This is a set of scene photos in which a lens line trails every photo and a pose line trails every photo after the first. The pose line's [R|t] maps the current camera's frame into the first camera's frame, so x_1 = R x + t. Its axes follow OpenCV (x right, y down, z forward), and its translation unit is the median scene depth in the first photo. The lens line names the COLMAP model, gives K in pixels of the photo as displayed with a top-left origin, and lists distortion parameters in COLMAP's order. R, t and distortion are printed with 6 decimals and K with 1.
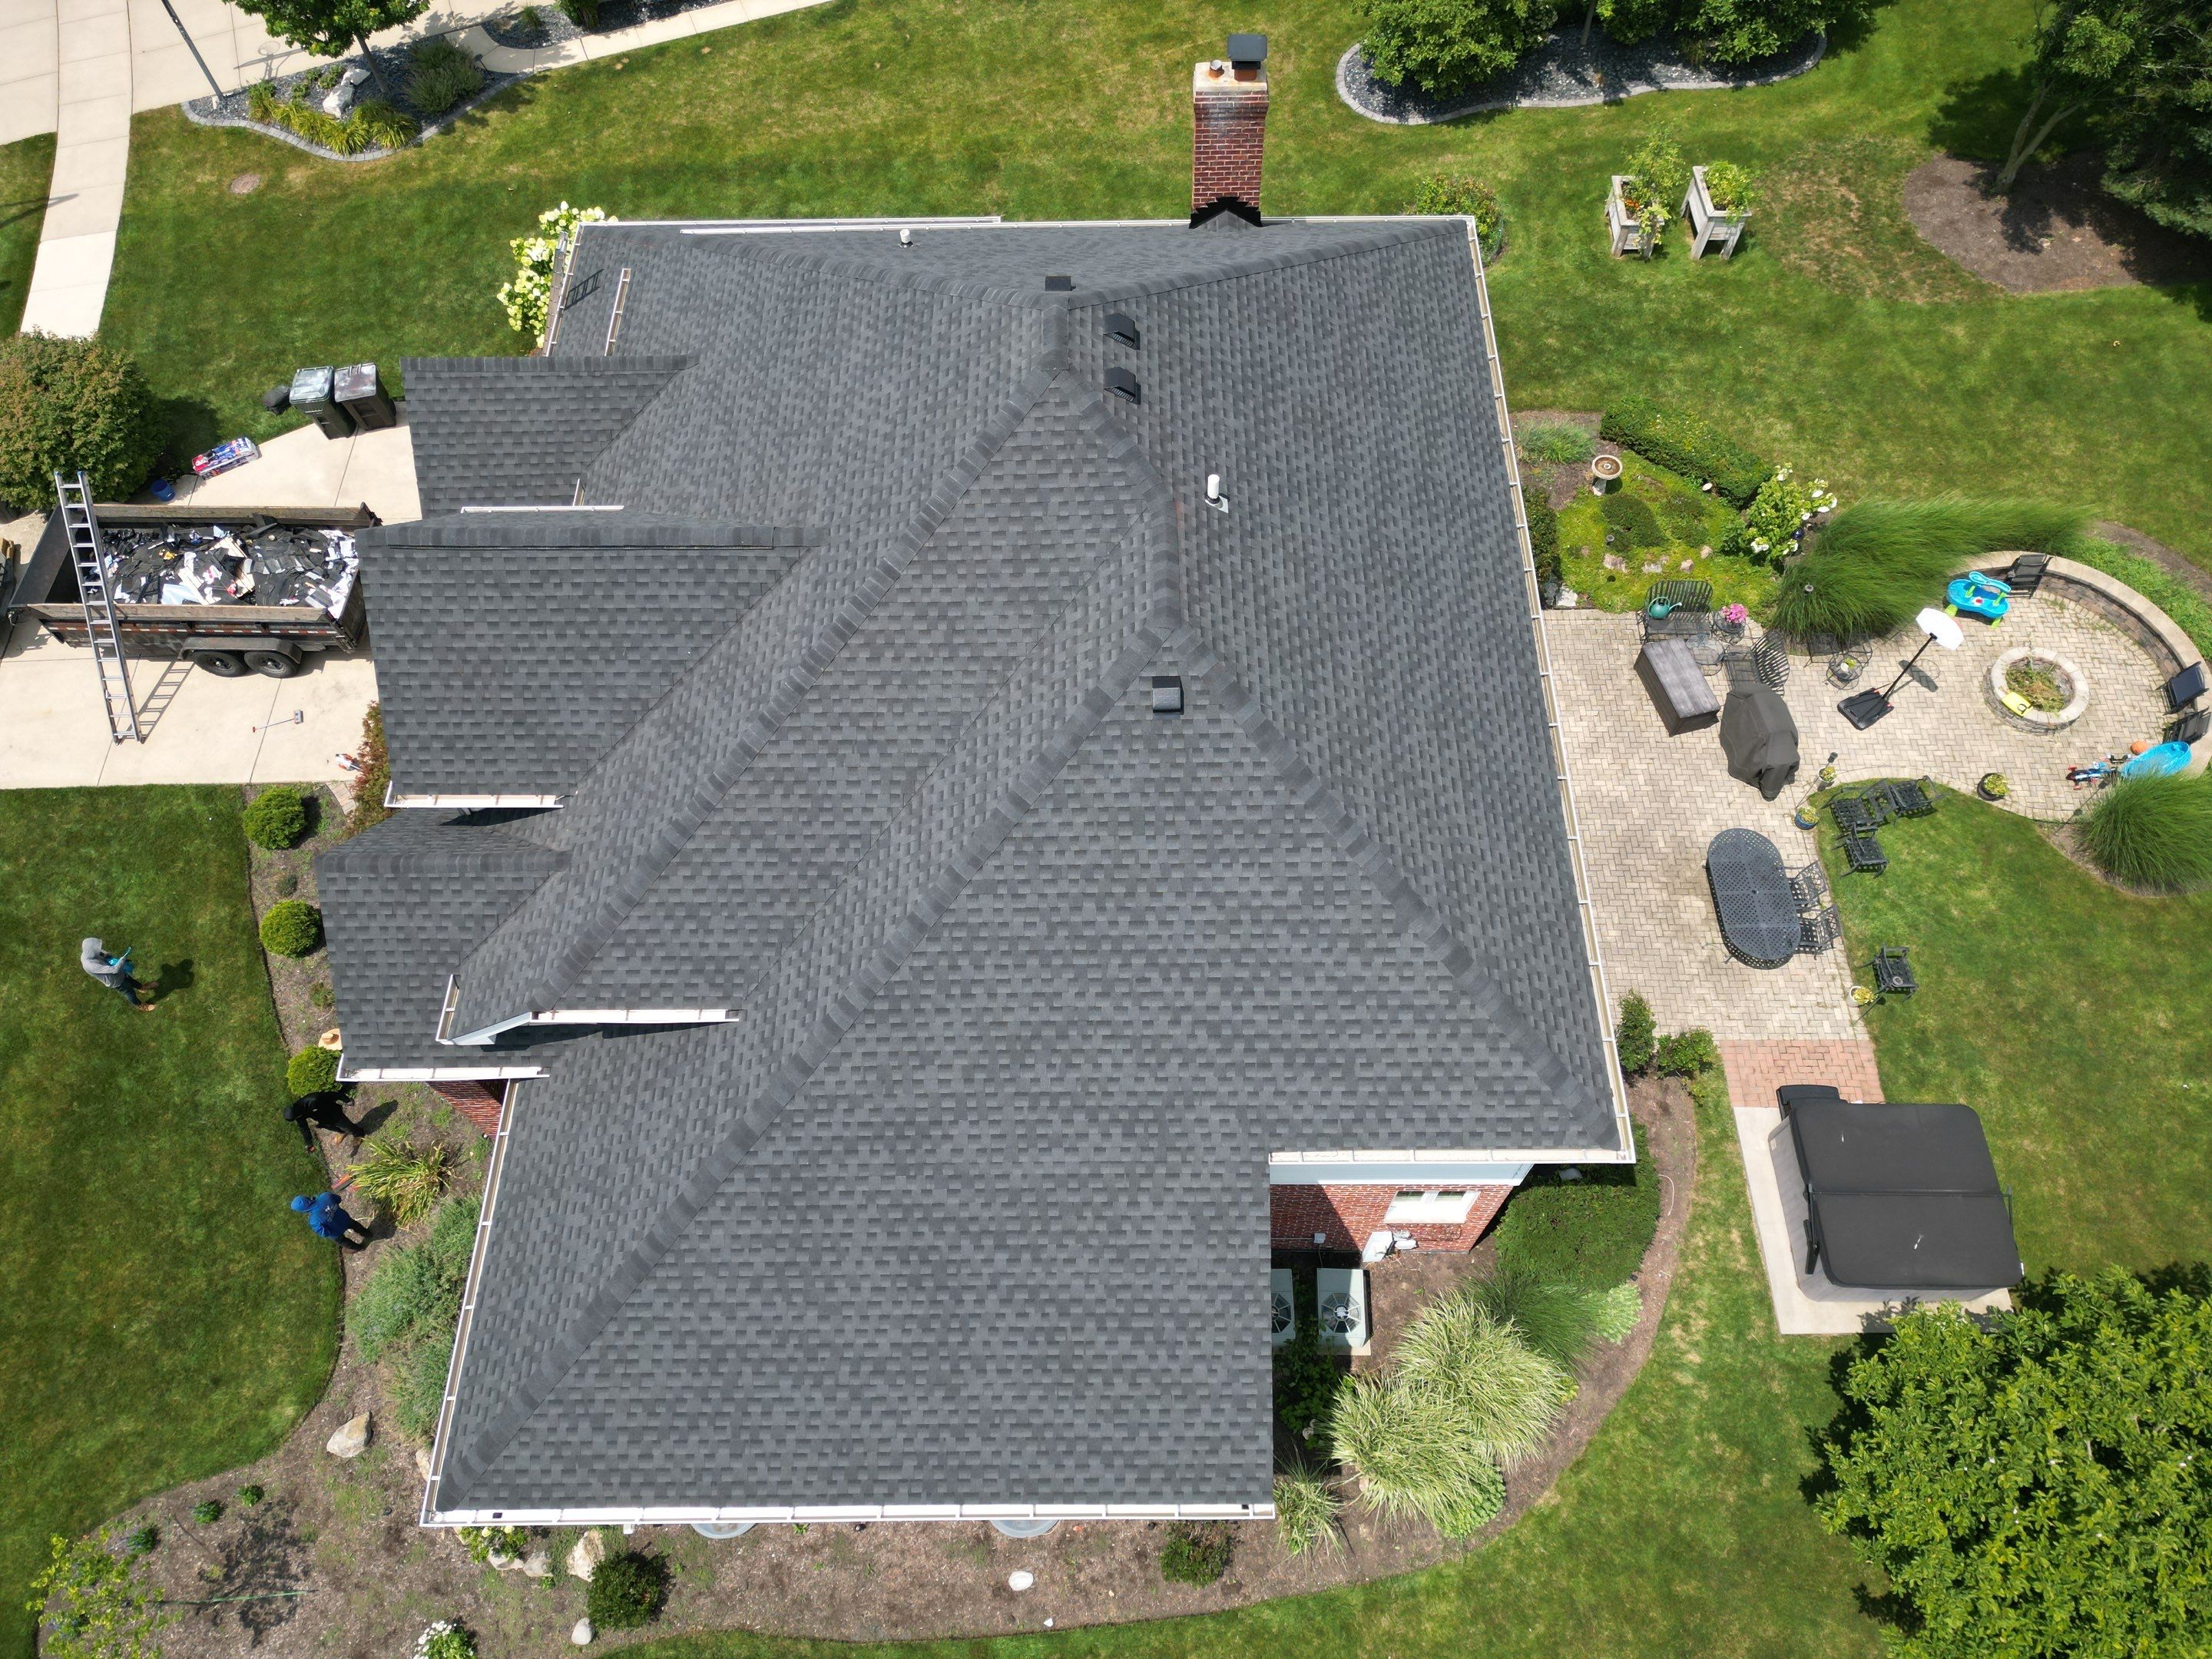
lens RADIAL K [[1556.9, 0, 1116.8], [0, 1556.9, 826.3], [0, 0, 1]] dist [0.038370, -0.030622]
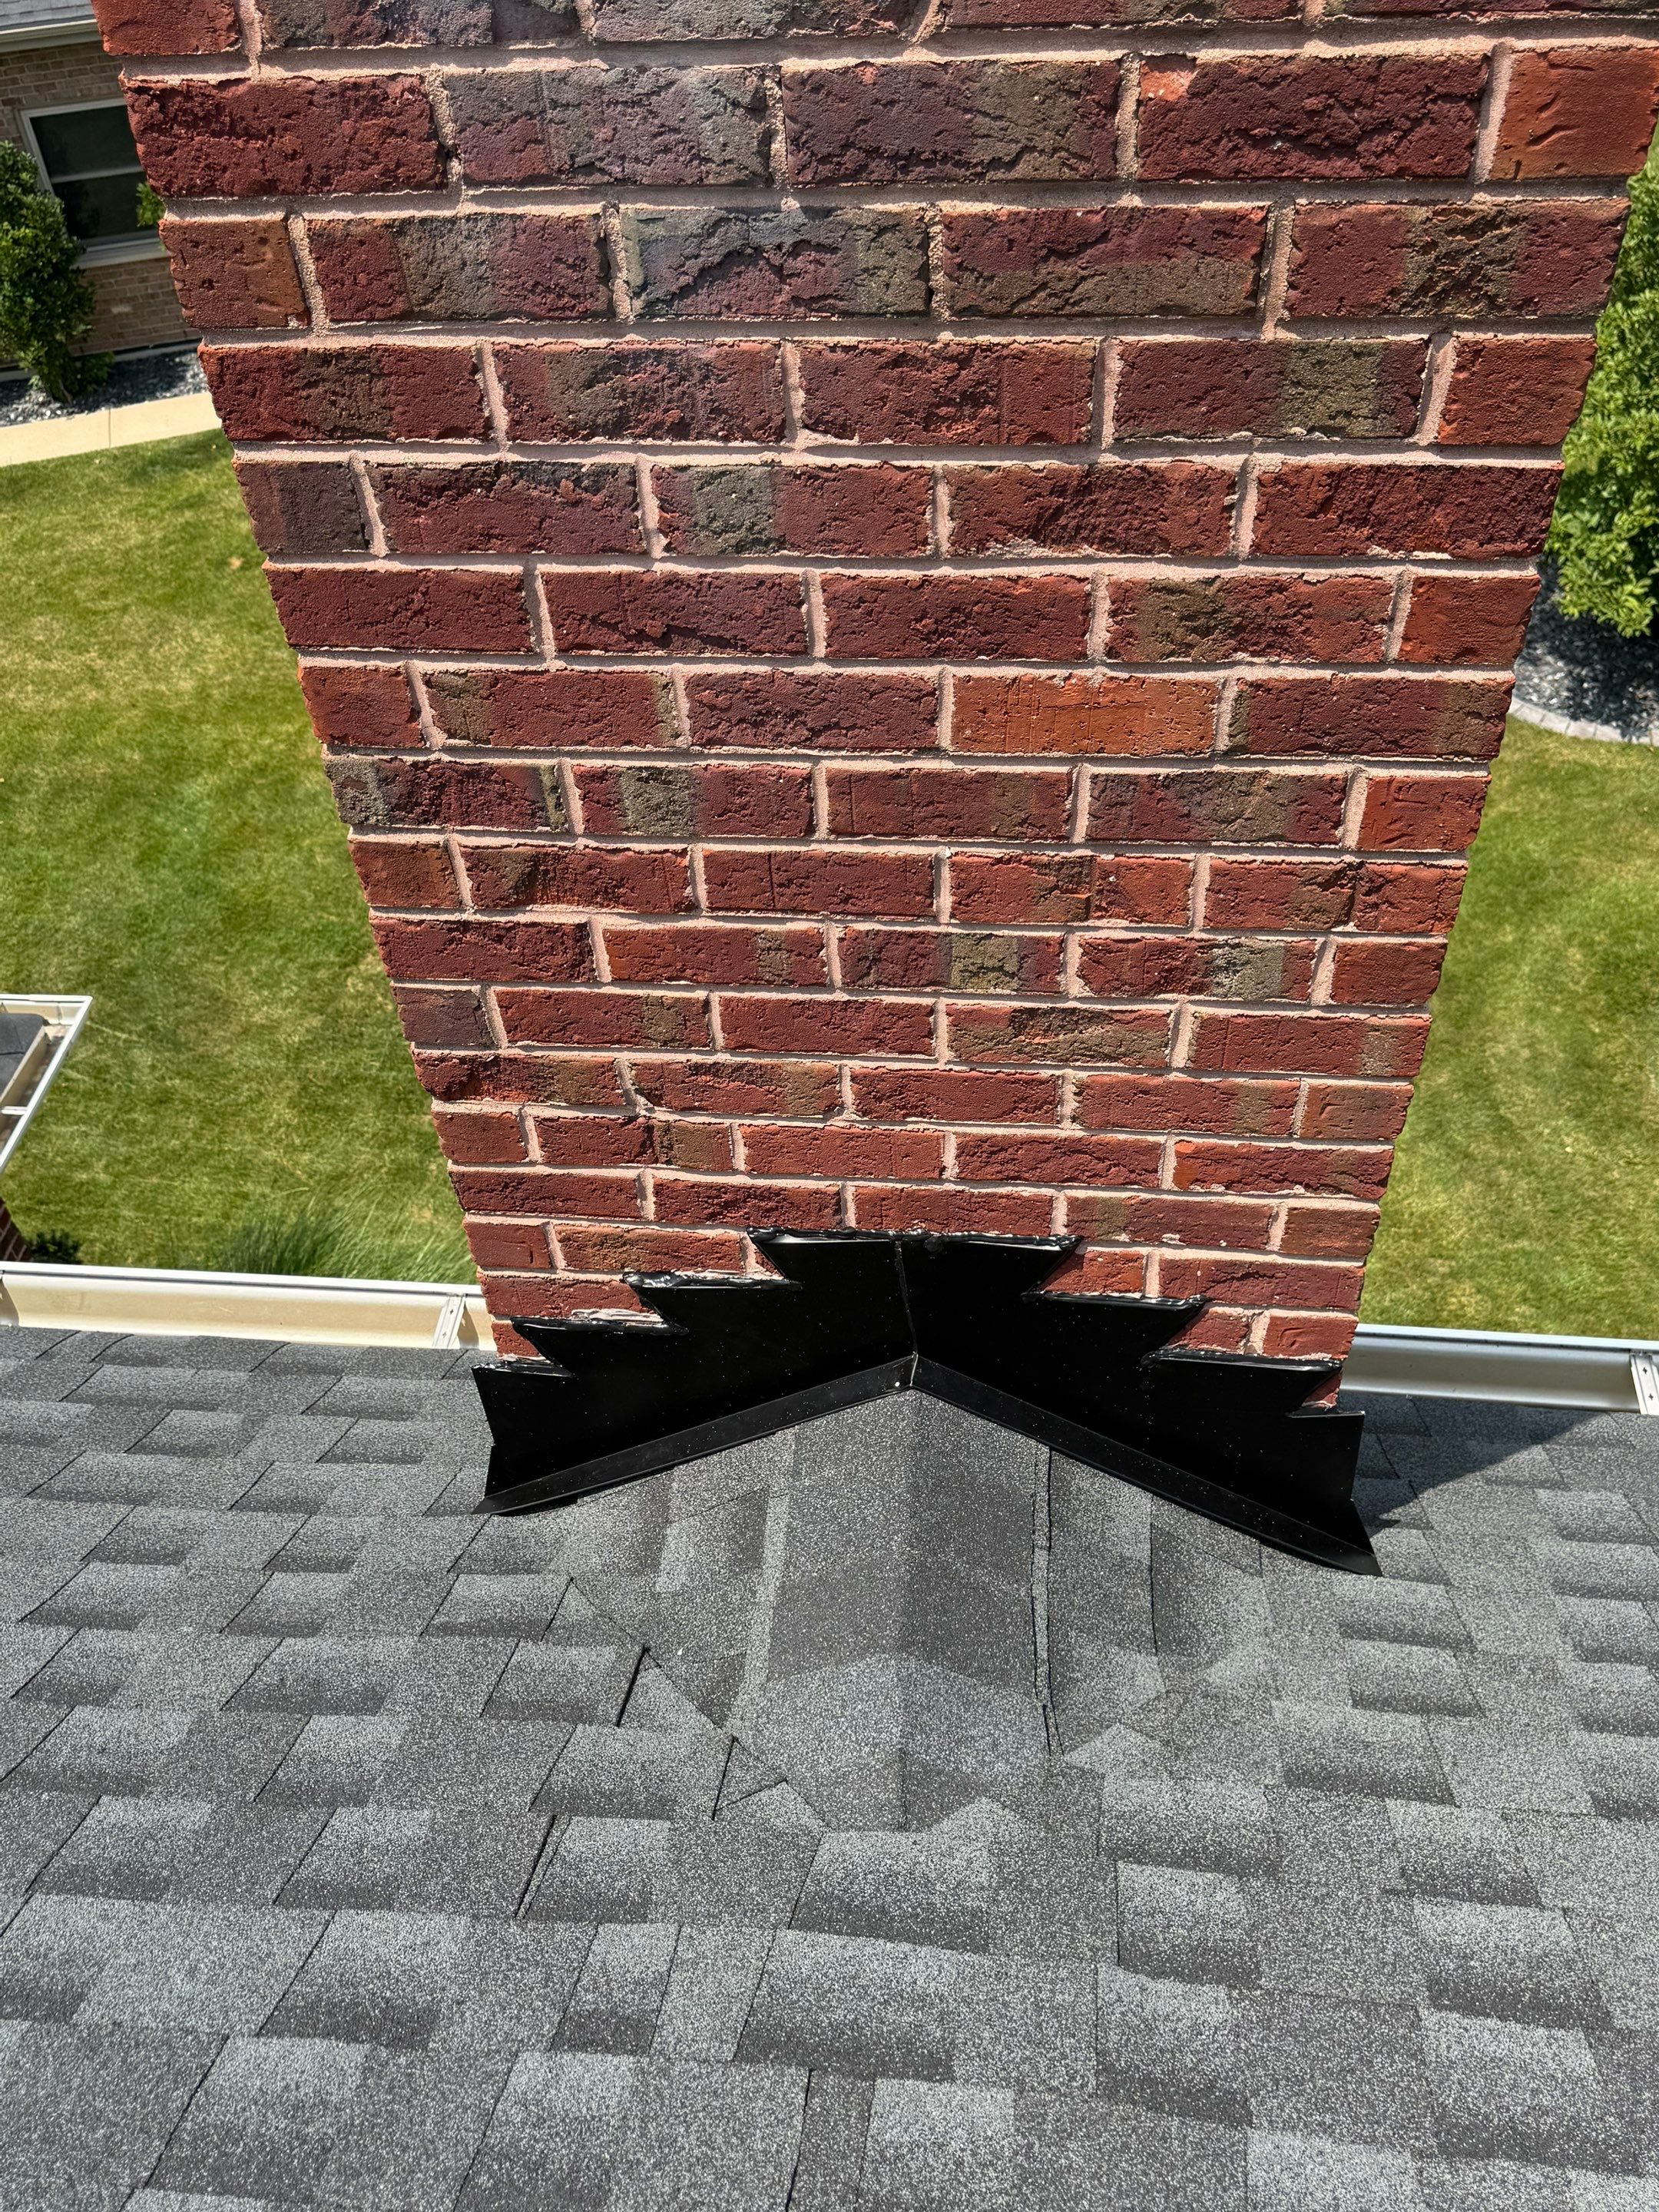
lens RADIAL K [[1879.5, 0, 818.3], [0, 1879.5, 1107.3], [0, 0, 1]] dist [0.044097, -0.052714]
pose [[0.993857, 0.055703, -0.095629, 0.055113], [-0.077717, 0.966469, -0.244742, -0.288672], [0.078790, 0.250670, 0.964861, 0.684134]]
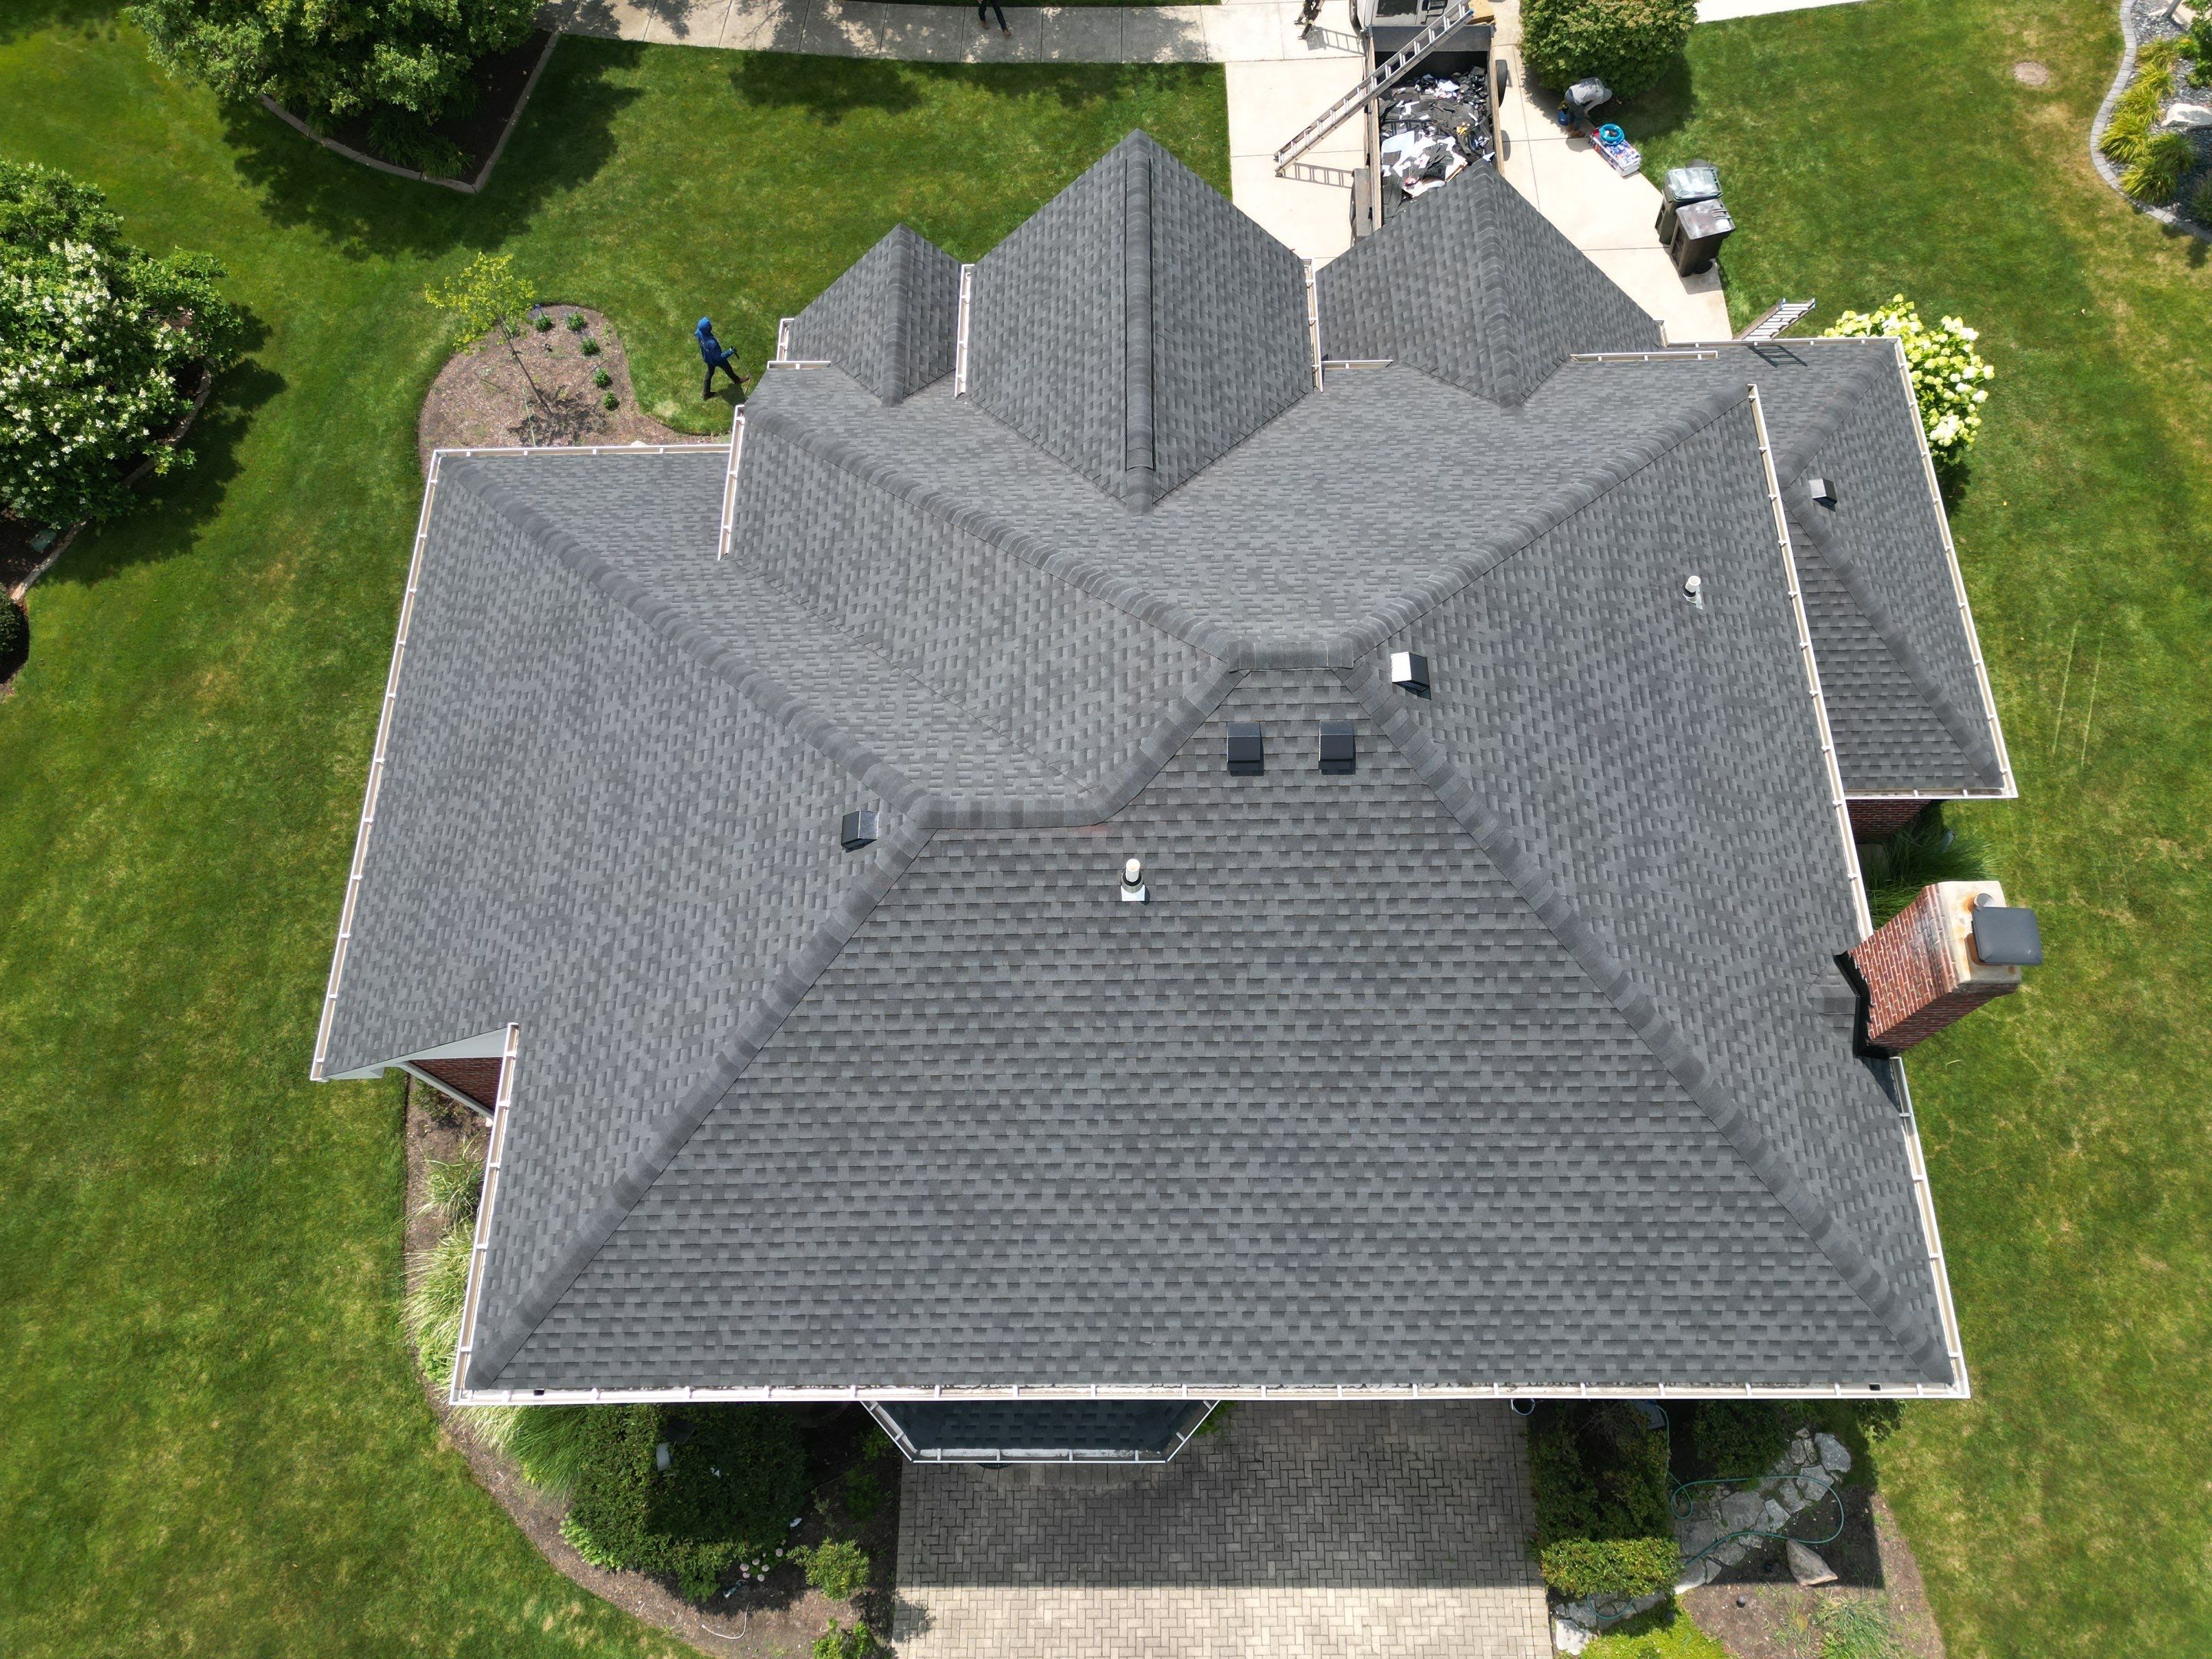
lens RADIAL K [[1556.9, 0, 1104.5], [0, 1556.9, 835.6], [0, 0, 1]] dist [0.038370, -0.030622]
pose [[0.000566, 0.925689, -0.378285, 0.201405], [-0.857823, 0.194867, 0.475570, -0.340281], [0.513945, 0.324232, 0.794188, 0.190561]]
